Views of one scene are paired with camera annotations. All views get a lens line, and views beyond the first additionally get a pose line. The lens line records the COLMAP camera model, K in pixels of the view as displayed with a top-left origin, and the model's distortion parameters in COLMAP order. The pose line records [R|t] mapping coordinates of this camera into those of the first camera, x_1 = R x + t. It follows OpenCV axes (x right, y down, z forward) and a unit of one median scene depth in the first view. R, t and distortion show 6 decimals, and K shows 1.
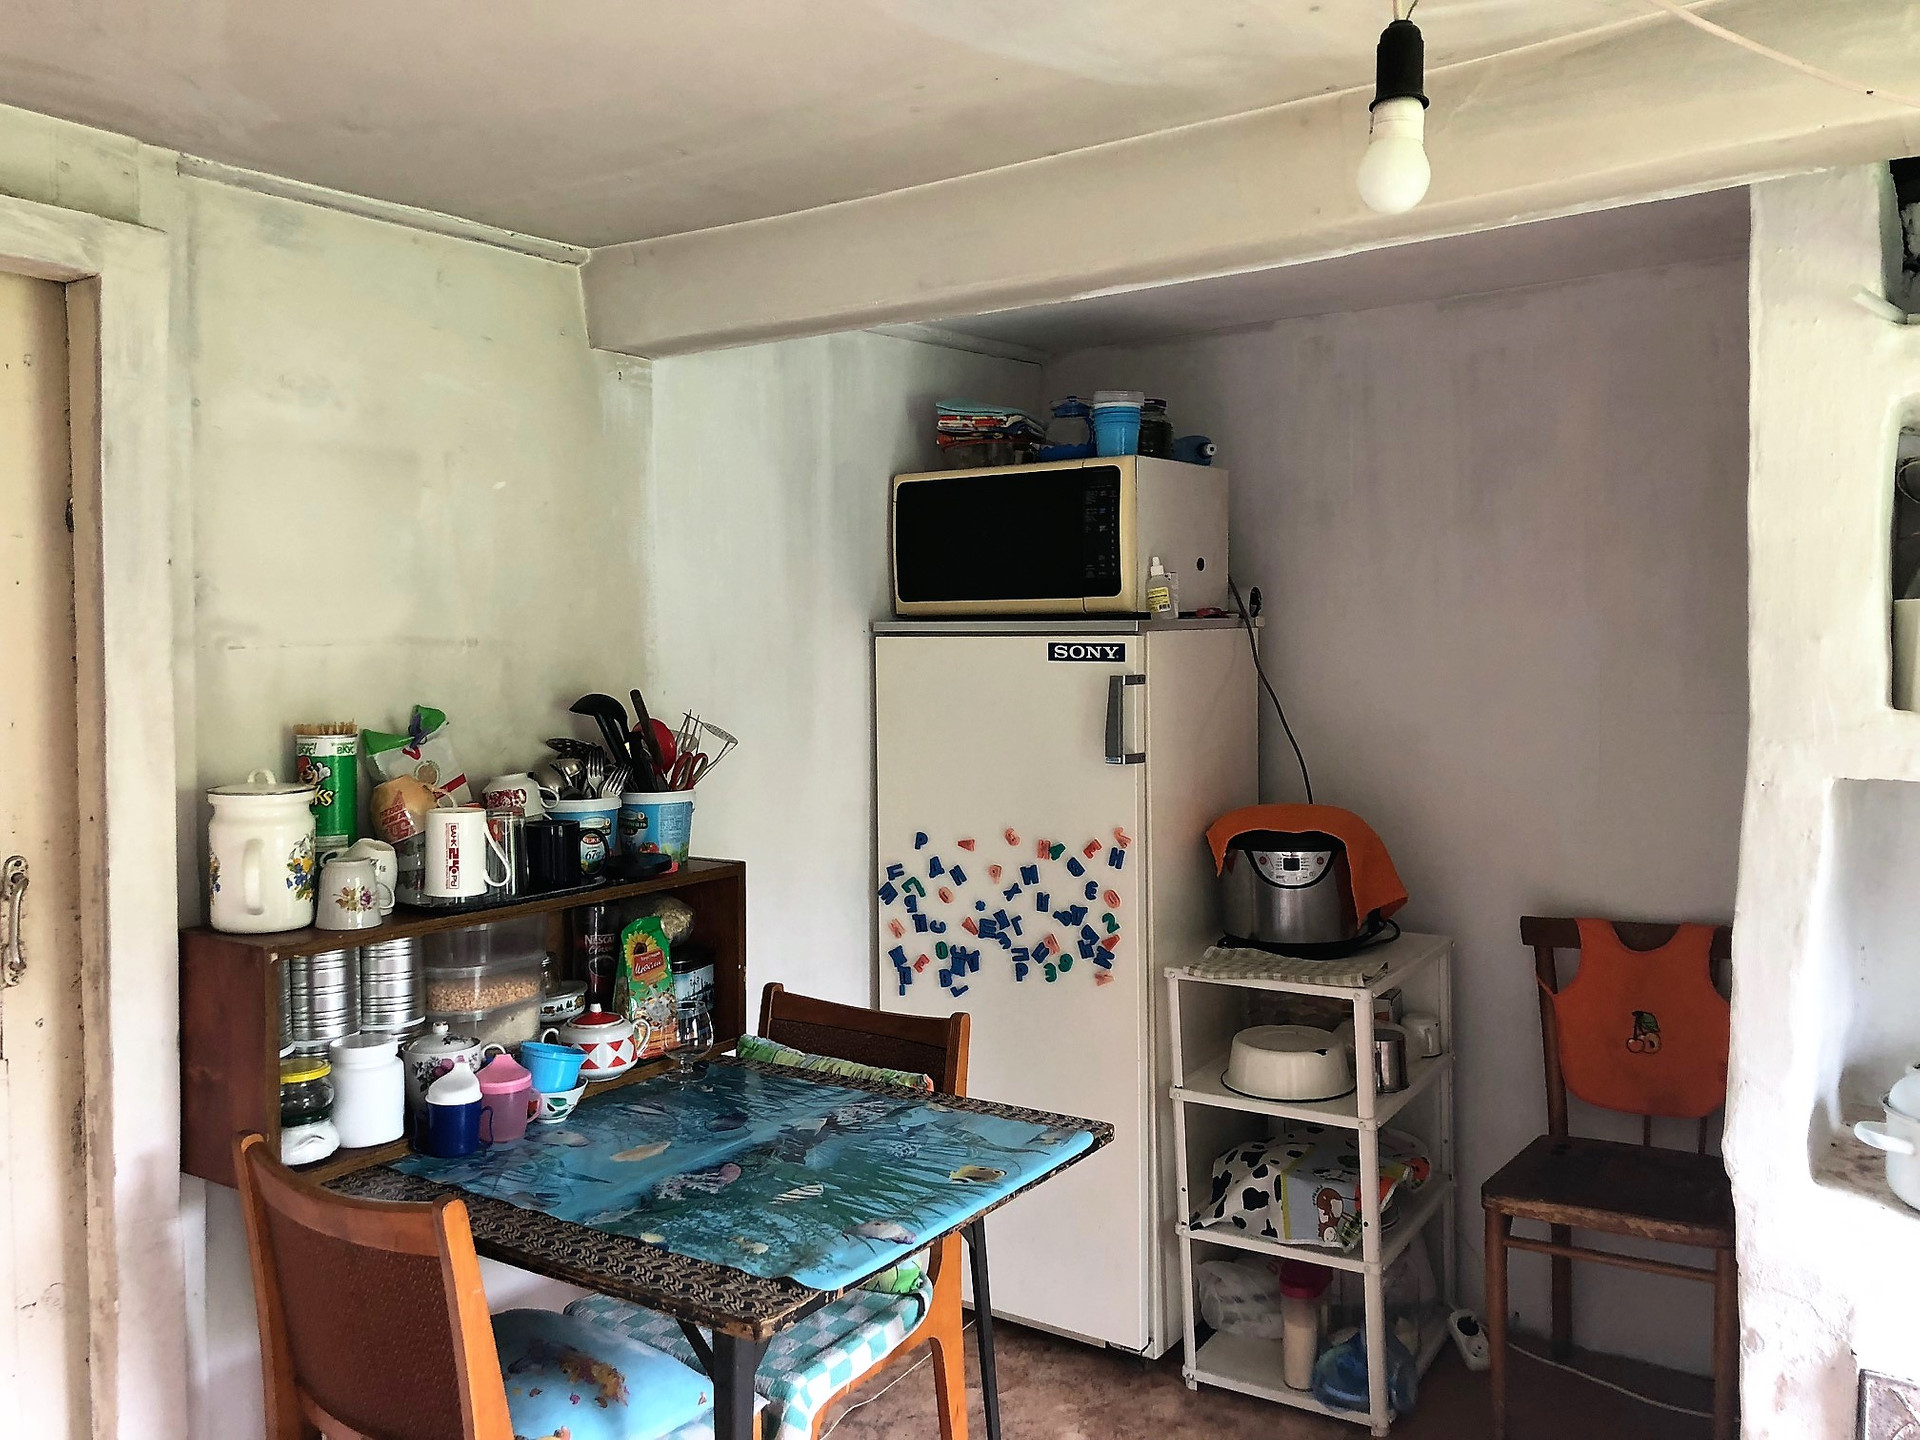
lens RADIAL K [[1573.1, 0, 959.4], [0, 1573.1, 712.0], [0, 0, 1]] dist [0.039580, -0.075987]
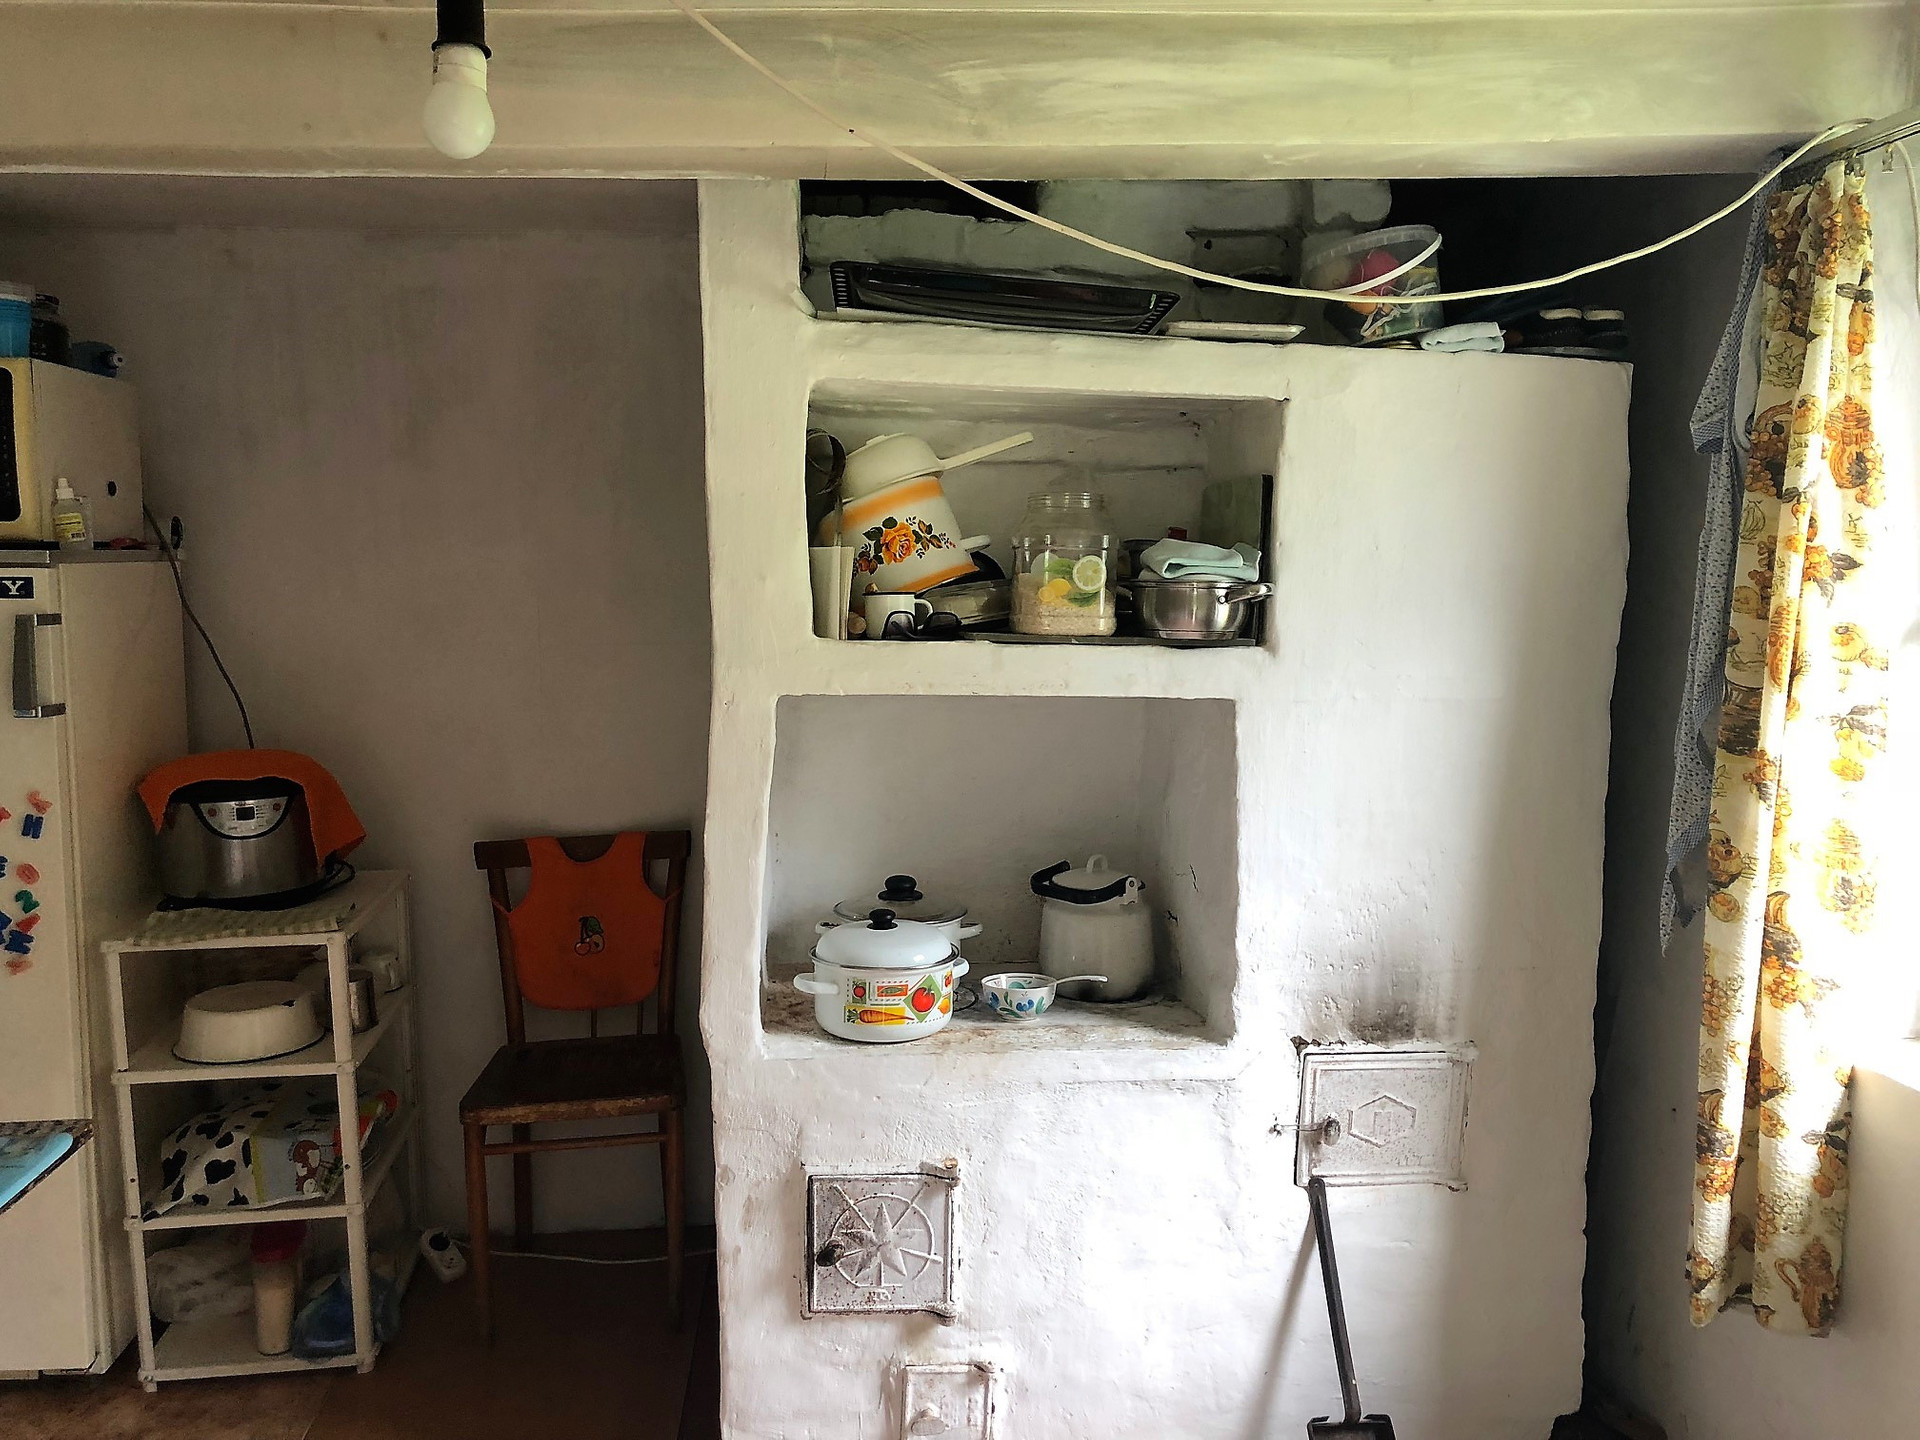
lens RADIAL K [[1572.9, 0, 960.0], [0, 1572.9, 720.0], [0, 0, 1]] dist [0.059679, -0.077149]
pose [[0.749722, -0.052966, 0.659629, -0.092901], [0.022701, 0.998264, 0.054356, -0.001212], [-0.661363, -0.025778, 0.749623, 0.005326]]
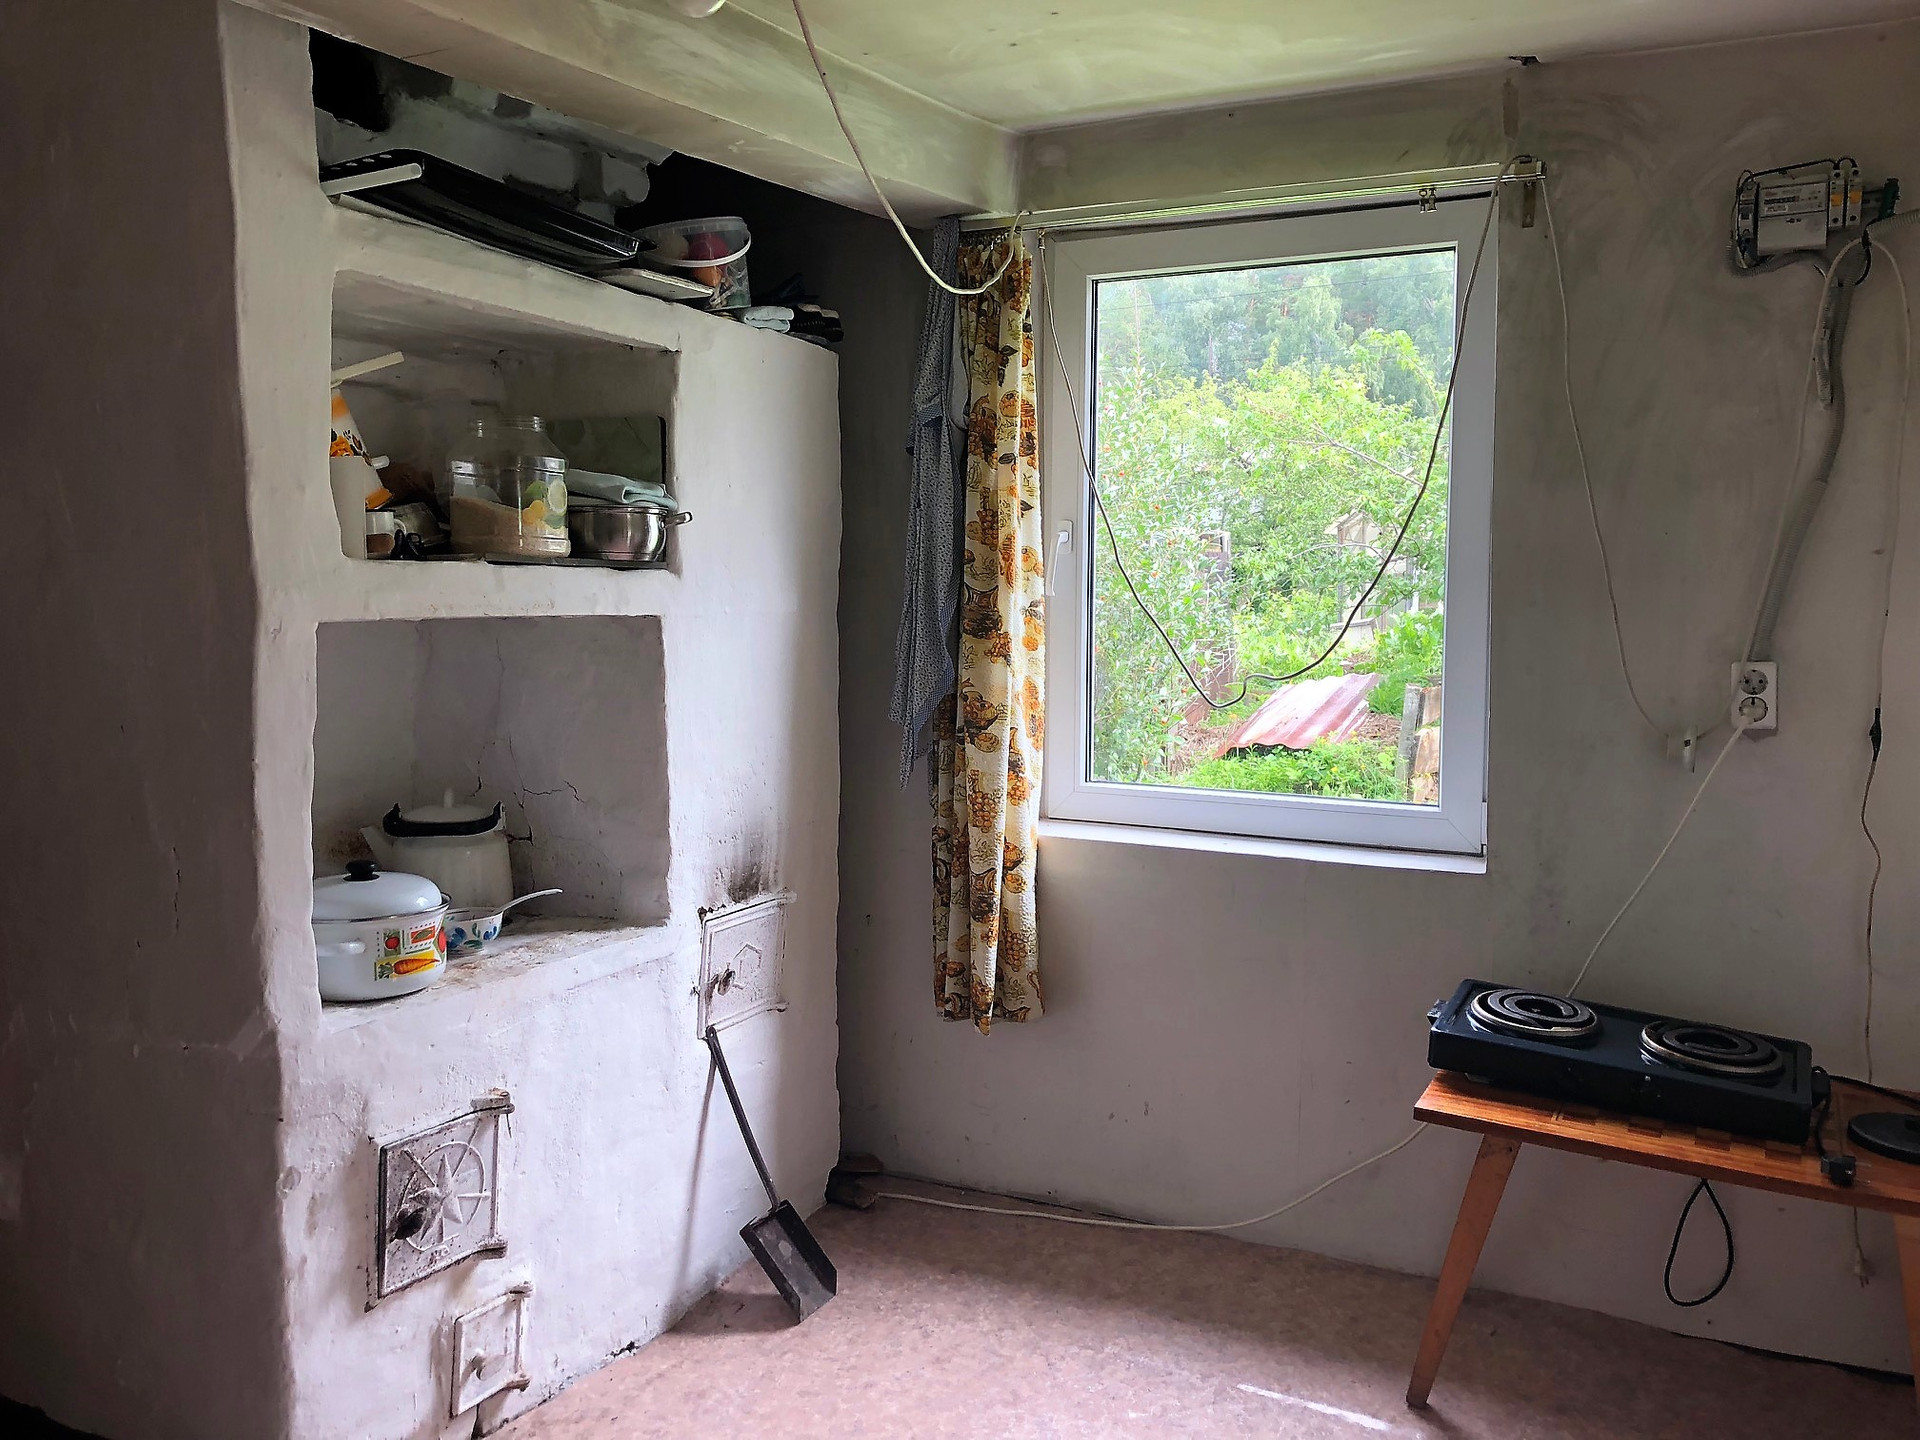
lens RADIAL K [[1572.9, 0, 960.0], [0, 1572.9, 720.0], [0, 0, 1]] dist [0.059679, -0.077149]
pose [[-0.136336, -0.087728, 0.986771, -0.398608], [0.046714, 0.994394, 0.094860, 0.018669], [-0.989561, 0.059029, -0.131473, 0.504120]]
